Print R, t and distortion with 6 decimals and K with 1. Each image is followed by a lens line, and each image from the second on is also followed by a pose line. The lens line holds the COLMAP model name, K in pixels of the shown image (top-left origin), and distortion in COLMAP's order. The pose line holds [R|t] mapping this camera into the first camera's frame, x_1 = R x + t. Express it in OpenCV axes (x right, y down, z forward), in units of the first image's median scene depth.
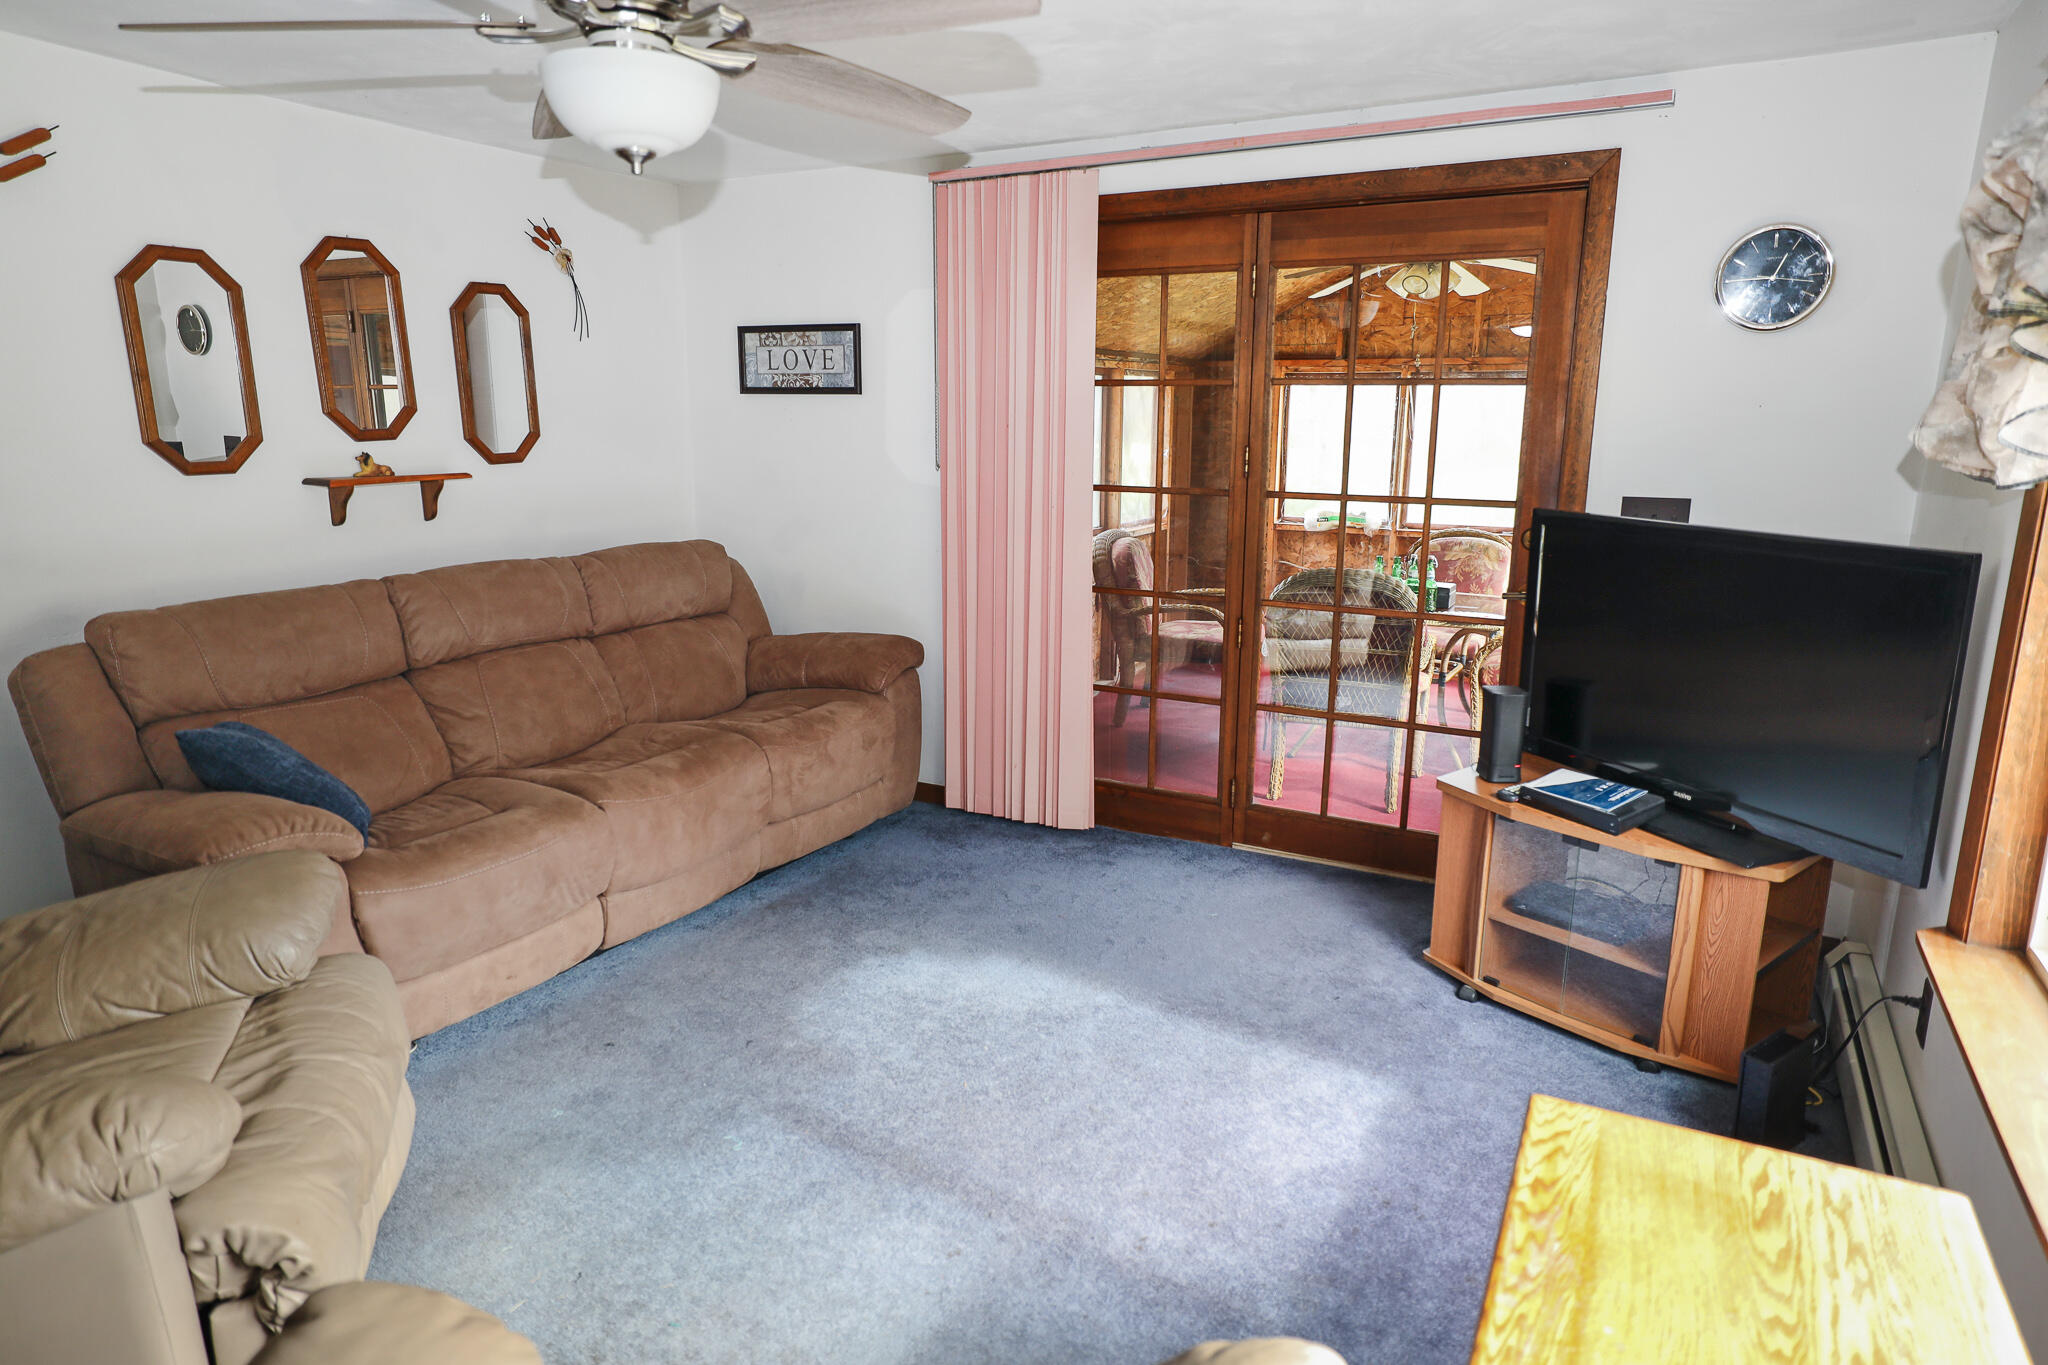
lens RADIAL K [[1184.9, 0, 1040.5], [0, 1184.9, 686.6], [0, 0, 1]] dist [-0.020281, 0.028364]
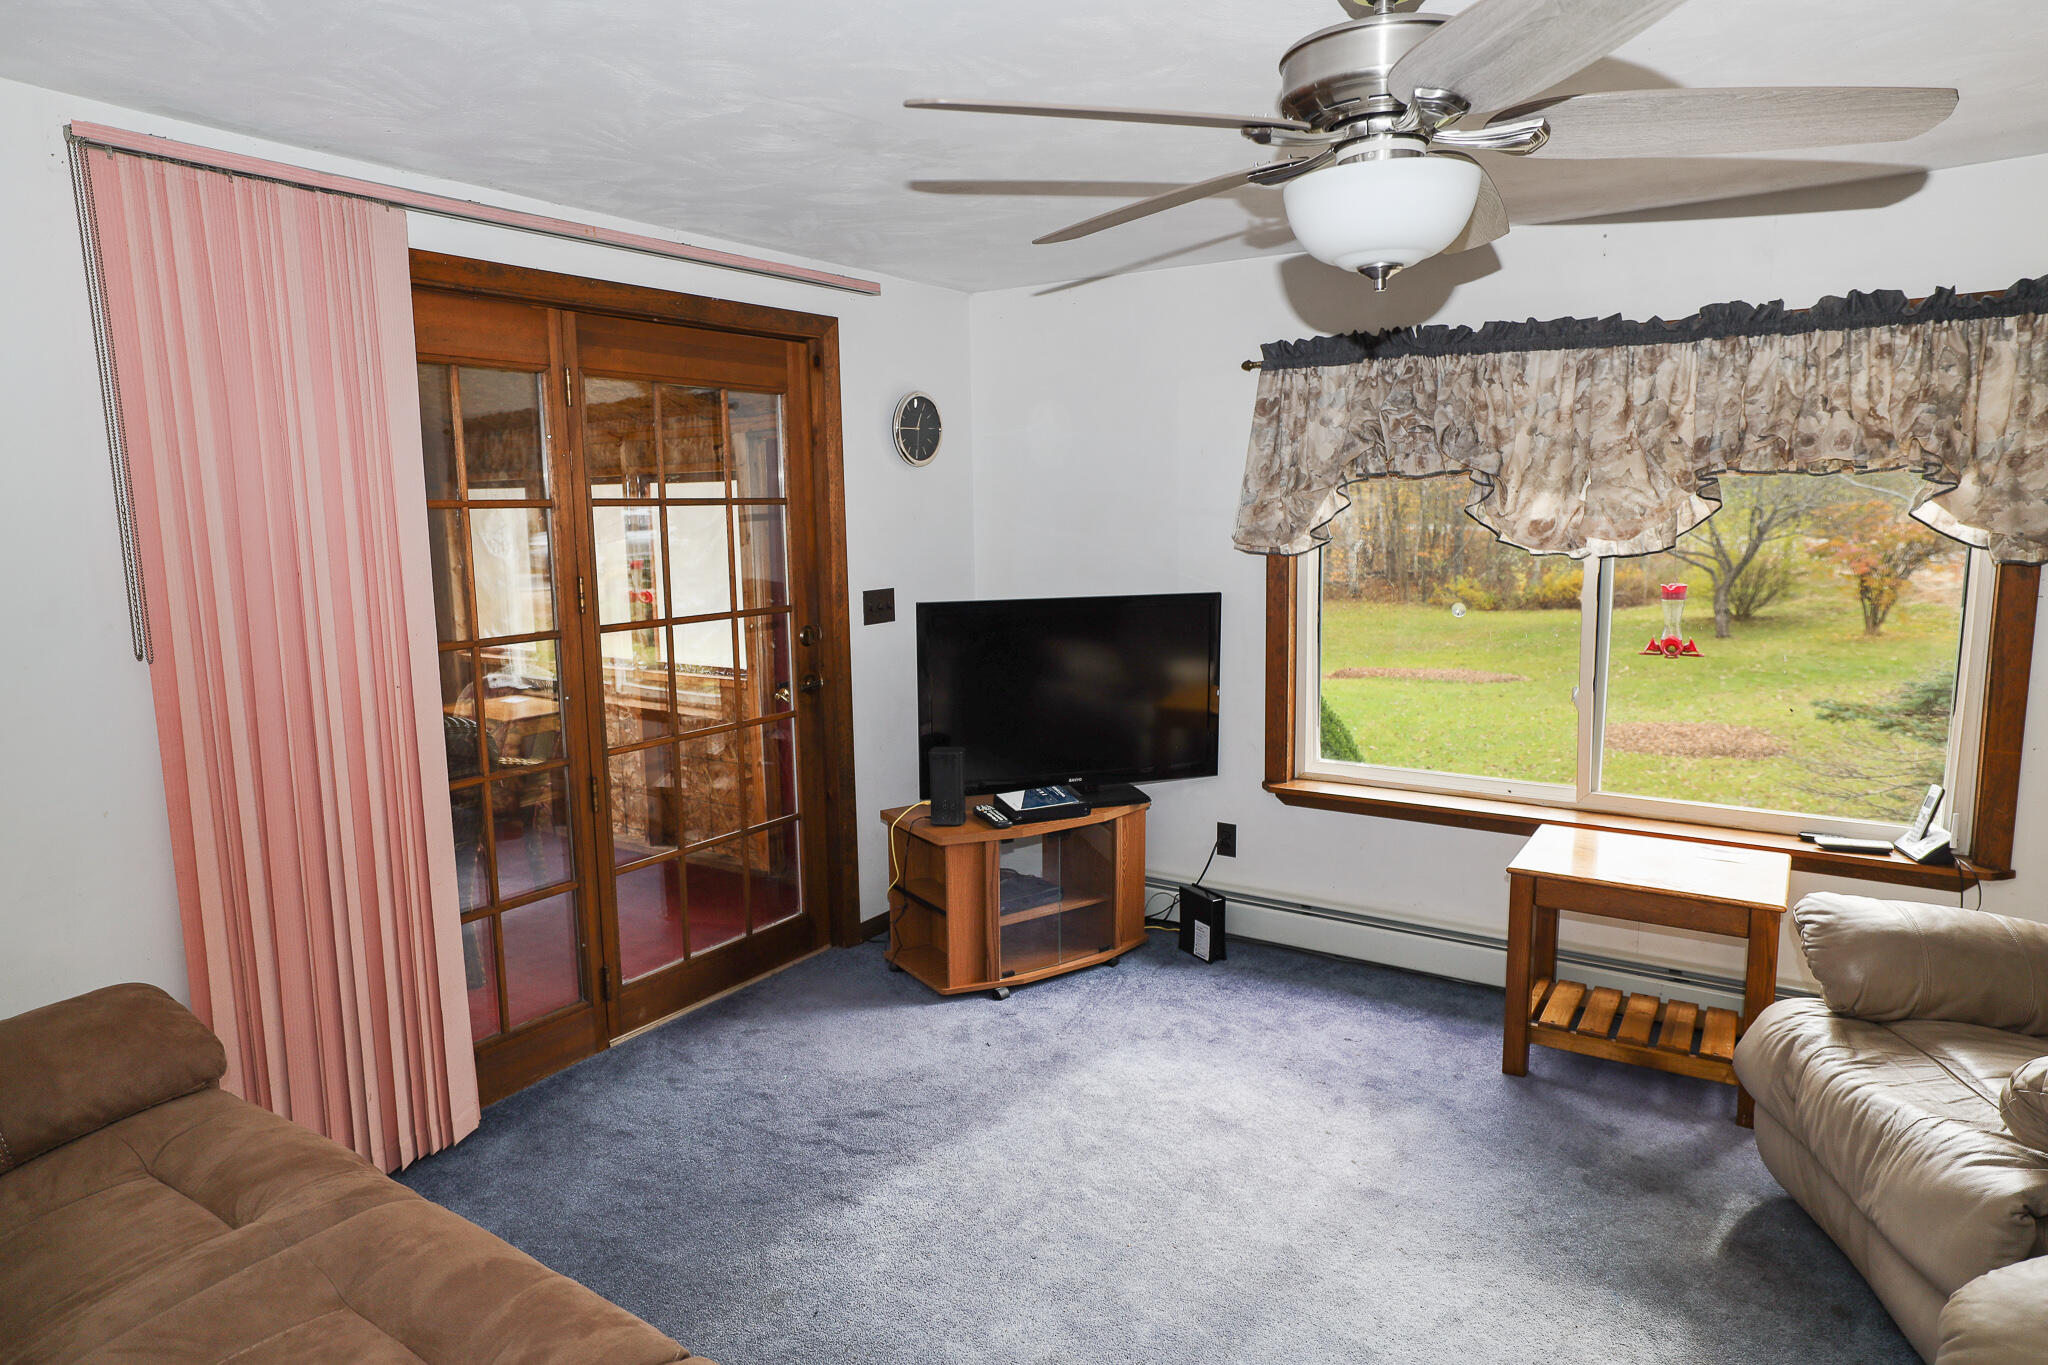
lens RADIAL K [[1184.9, 0, 1016.6], [0, 1184.9, 671.9], [0, 0, 1]] dist [-0.020281, 0.028364]
pose [[0.121644, -0.151652, 0.980920, -0.665764], [0.239246, 0.963601, 0.119306, -0.171911], [-0.963309, 0.220169, 0.153498, 0.612834]]
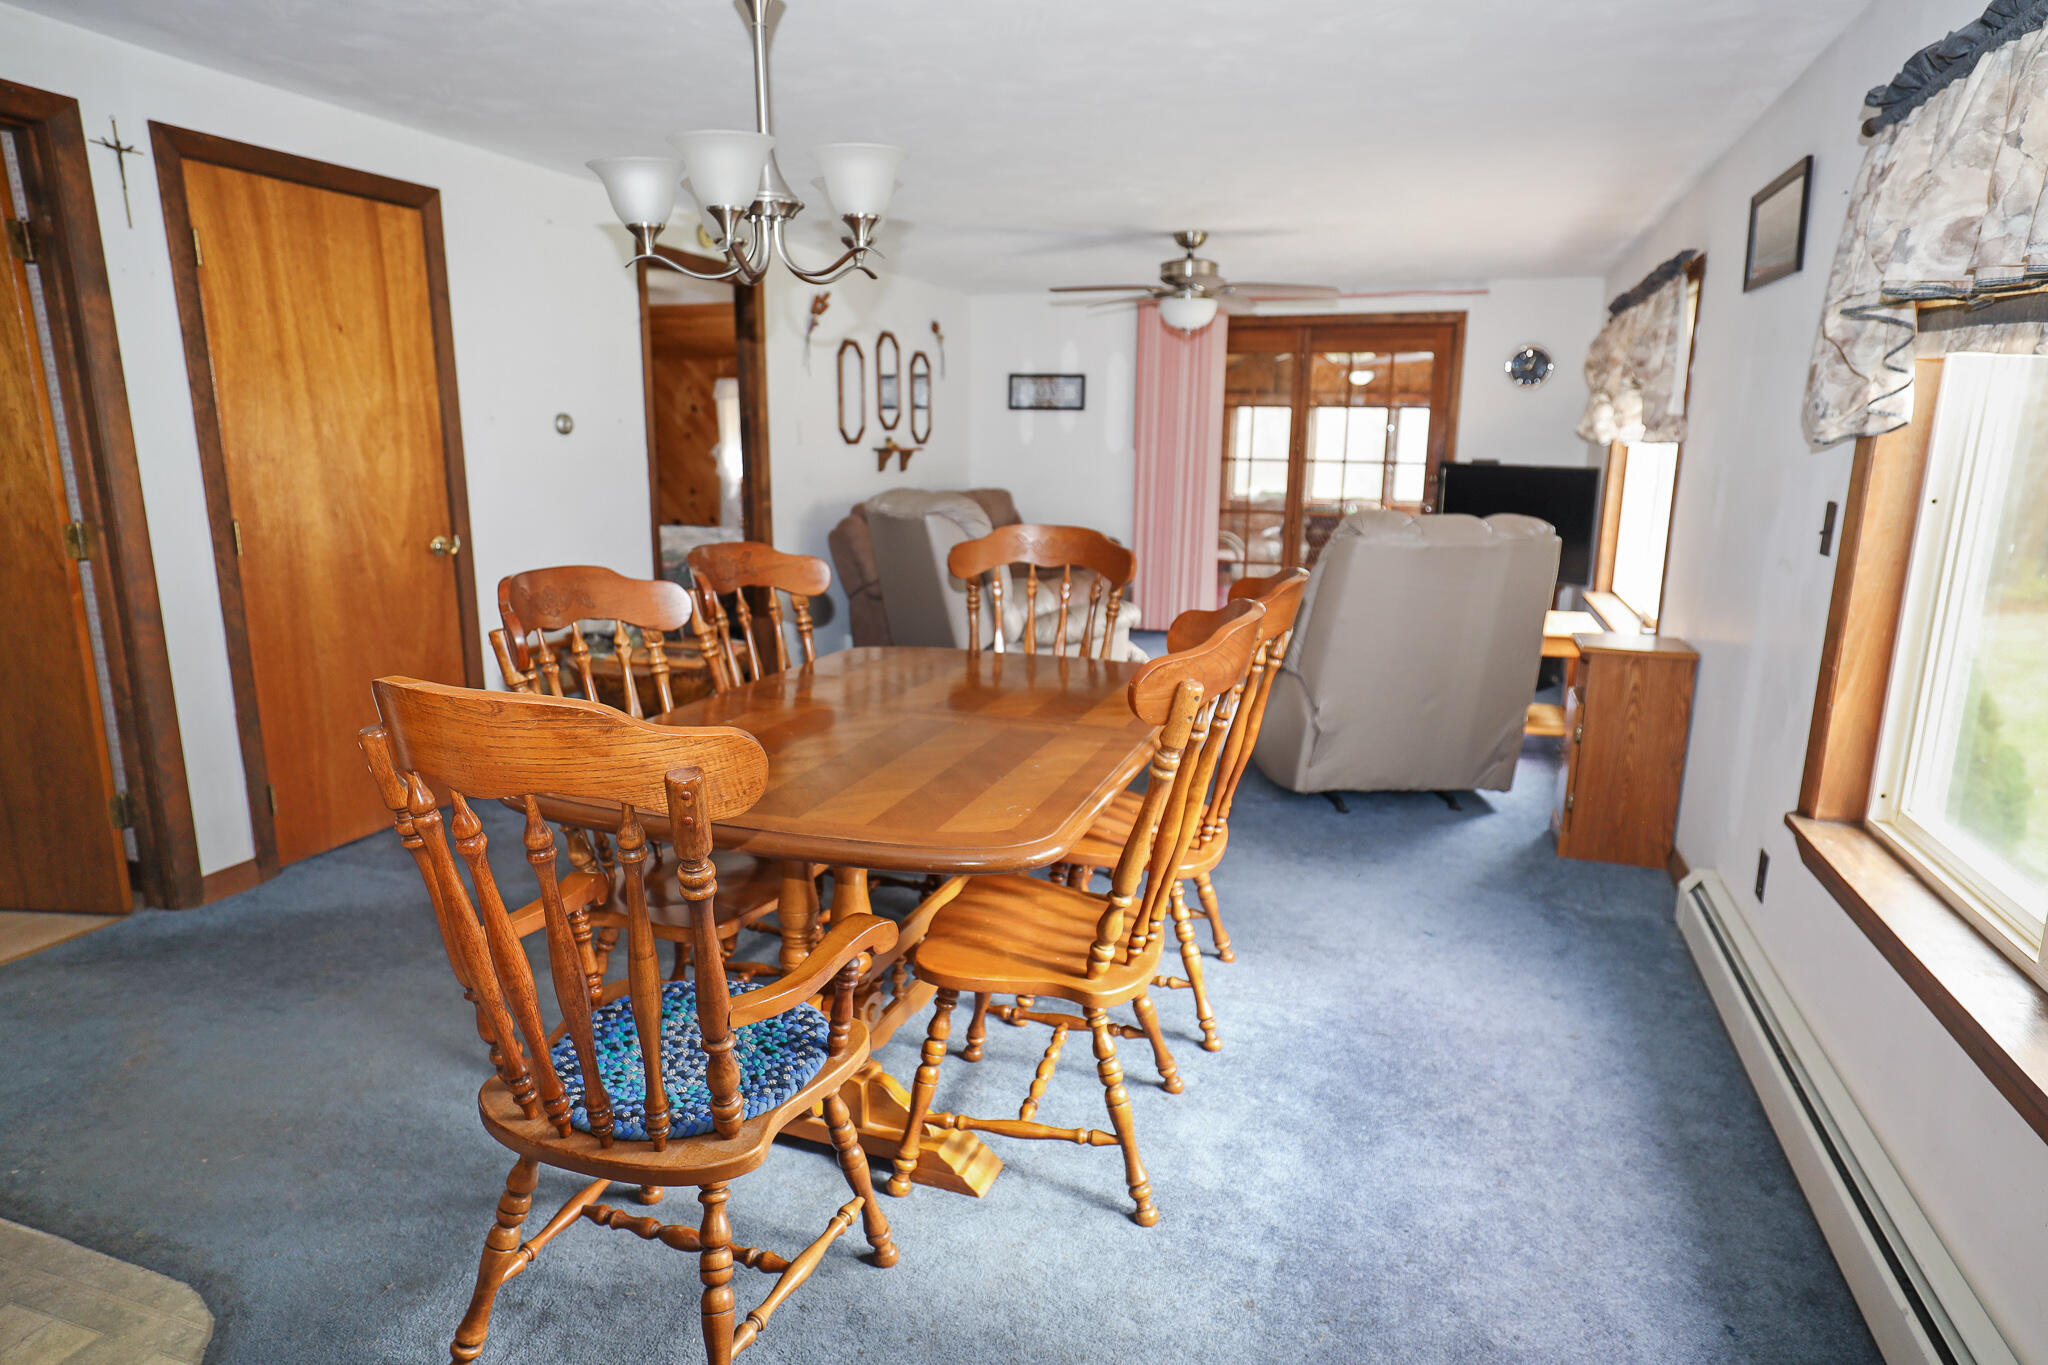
lens RADIAL K [[1184.9, 0, 1018.8], [0, 1184.9, 686.7], [0, 0, 1]] dist [-0.020281, 0.028364]
pose [[0.991330, -0.021484, 0.129627, -0.622620], [0.023908, 0.999567, -0.017170, 0.274292], [-0.129202, 0.020120, 0.991414, -1.046839]]
